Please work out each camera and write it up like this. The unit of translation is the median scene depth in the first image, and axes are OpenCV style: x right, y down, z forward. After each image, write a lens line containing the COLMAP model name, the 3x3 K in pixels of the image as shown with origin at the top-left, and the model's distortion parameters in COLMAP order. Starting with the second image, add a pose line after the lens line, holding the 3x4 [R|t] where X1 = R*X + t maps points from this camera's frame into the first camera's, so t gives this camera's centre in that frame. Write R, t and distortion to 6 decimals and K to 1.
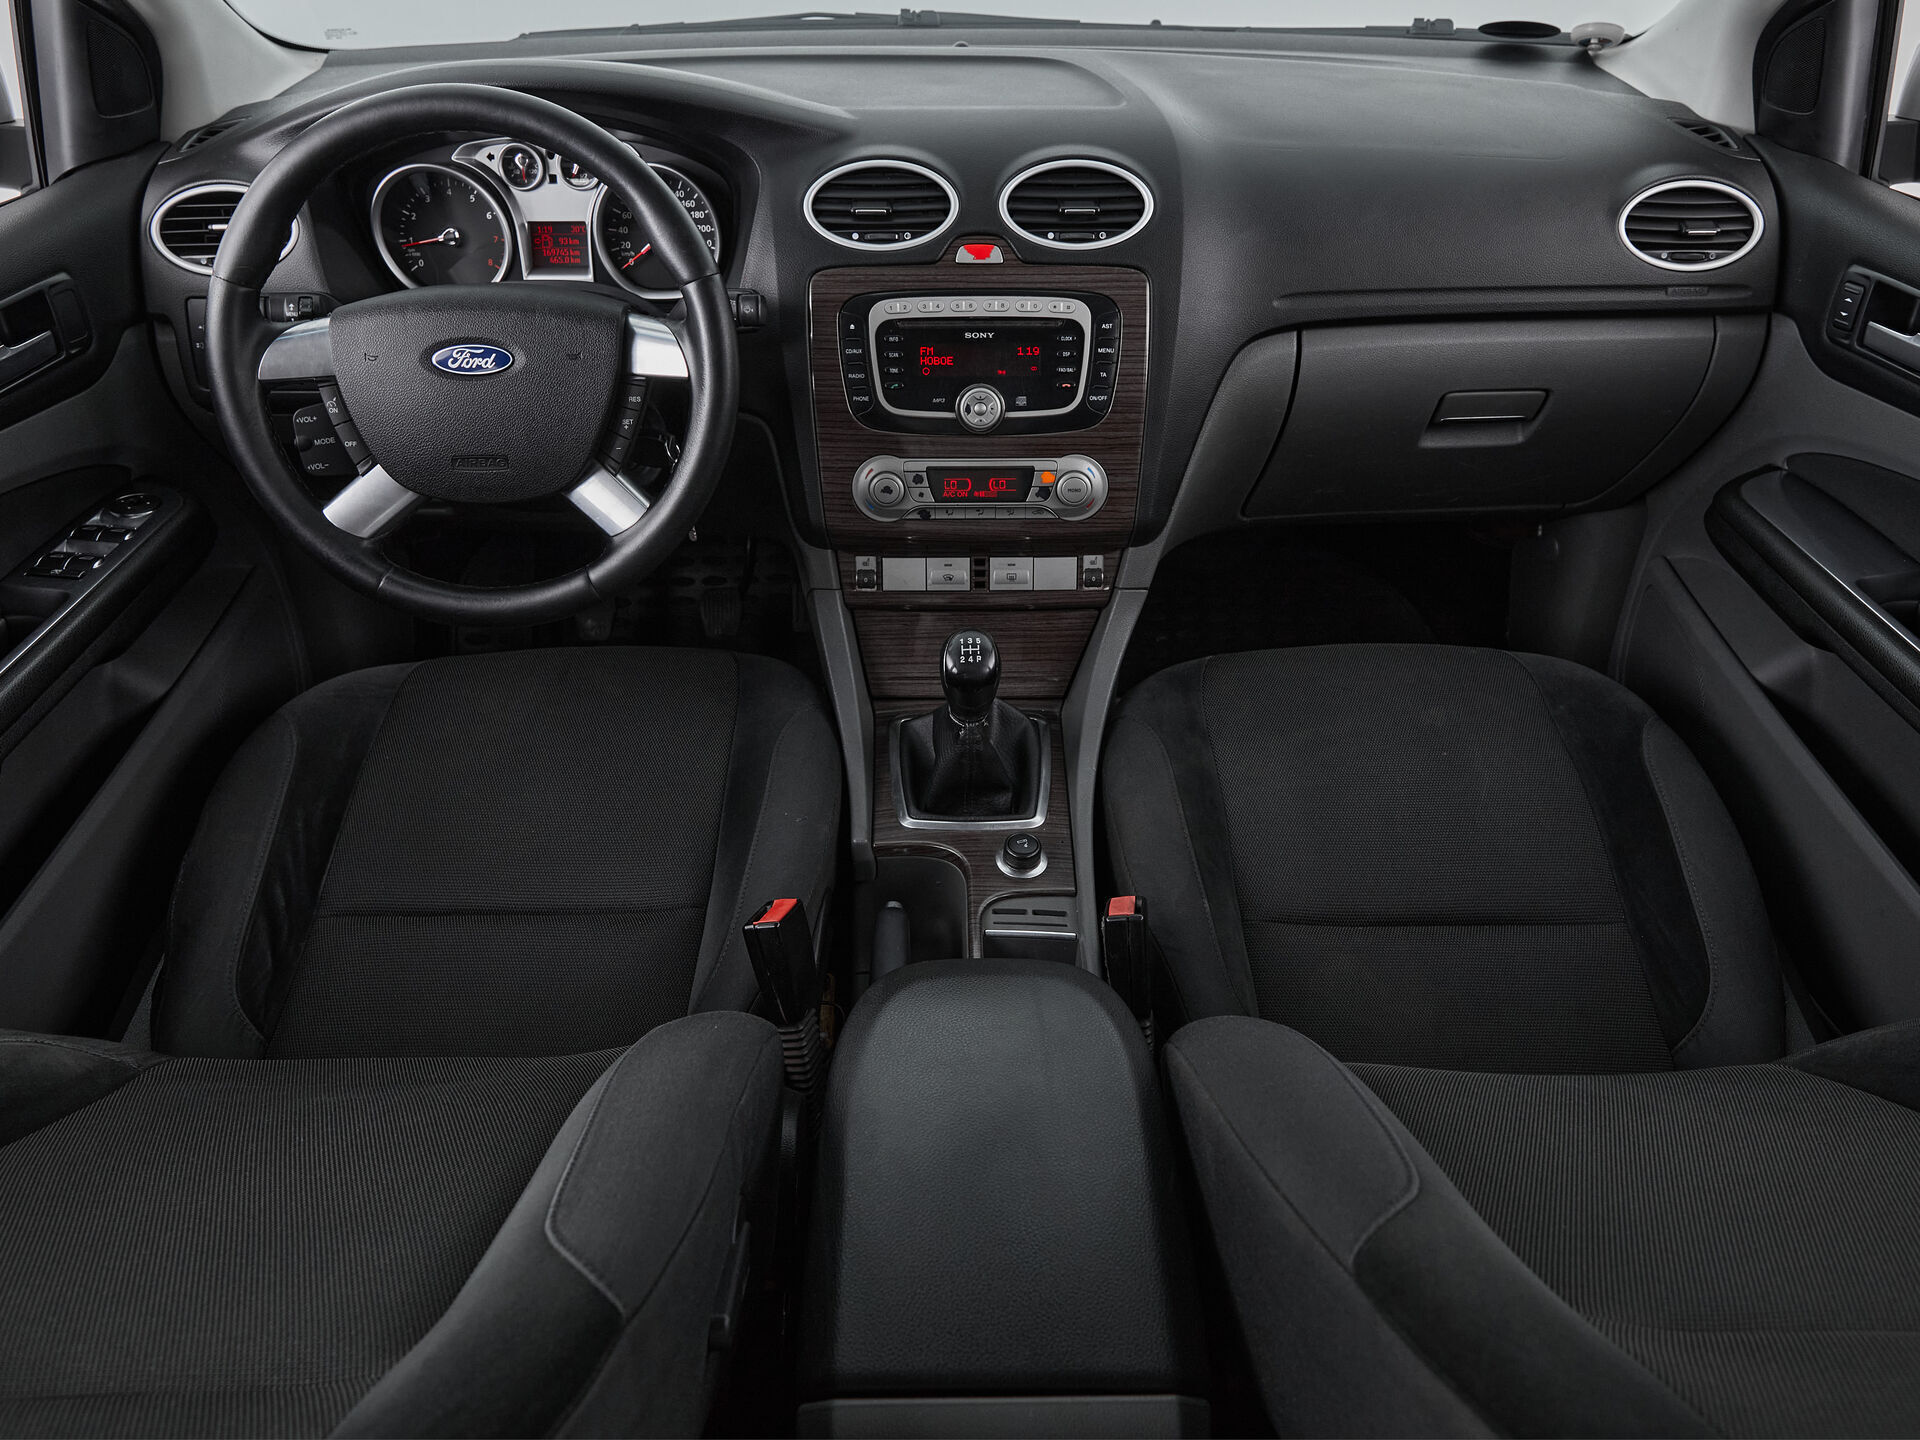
lens RADIAL K [[1438.4, 0, 966.6], [0, 1438.4, 699.4], [0, 0, 1]] dist [-0.018134, 0.010035]
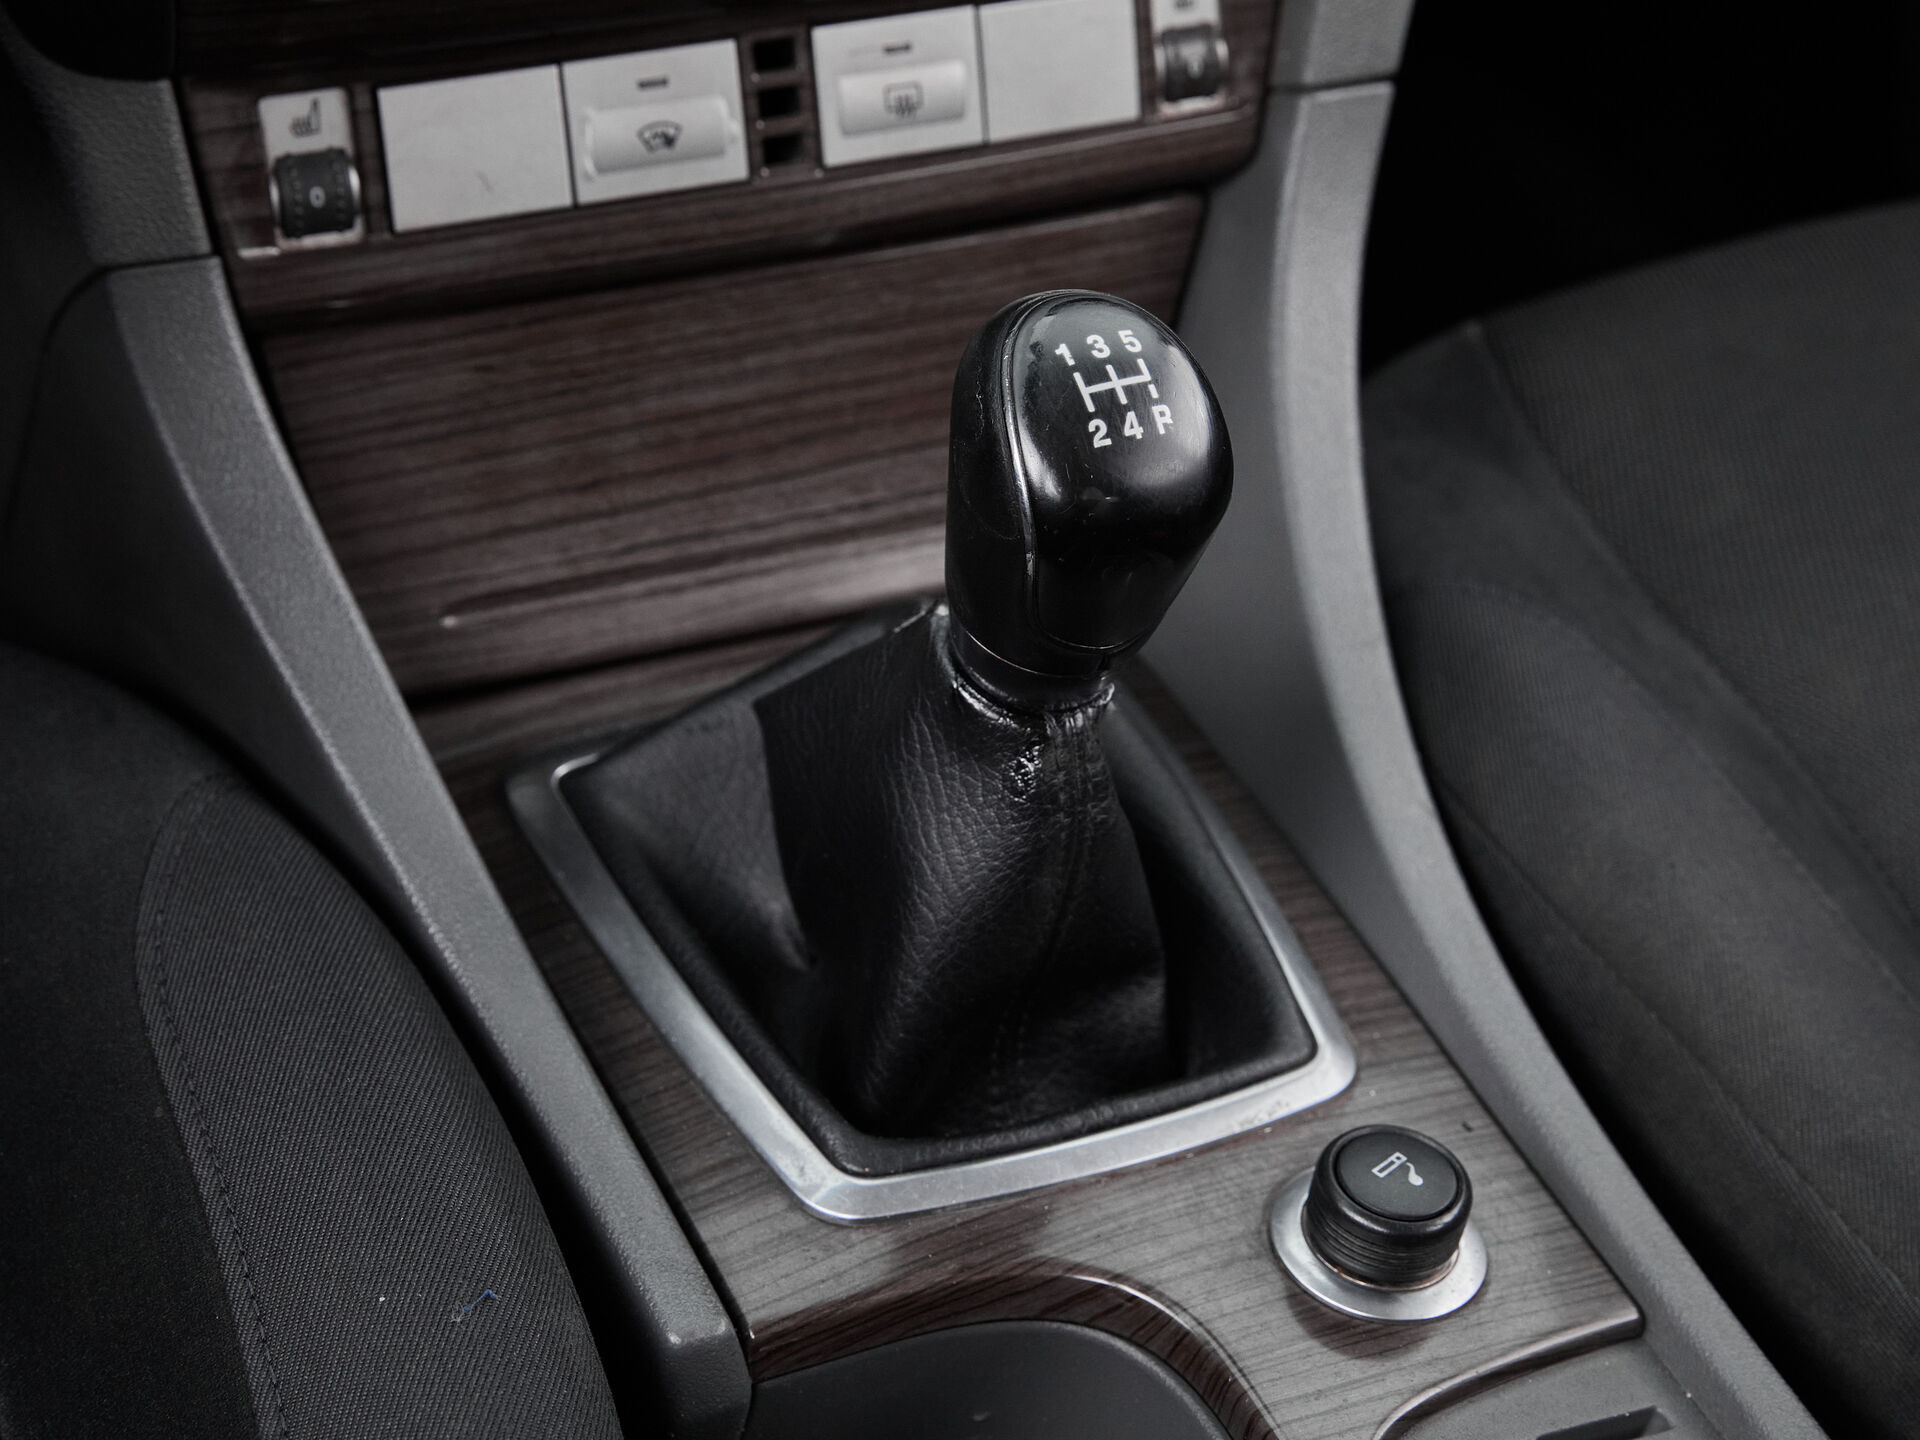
lens RADIAL K [[3846.5, 0, 939.1], [0, 3846.5, 724.5], [0, 0, 1]] dist [-0.043091, 0.000000]
pose [[0.906445, -0.190976, 0.376678, -0.237886], [0.179673, 0.981558, 0.065282, -0.024448], [-0.382198, 0.008504, 0.924041, 0.424752]]
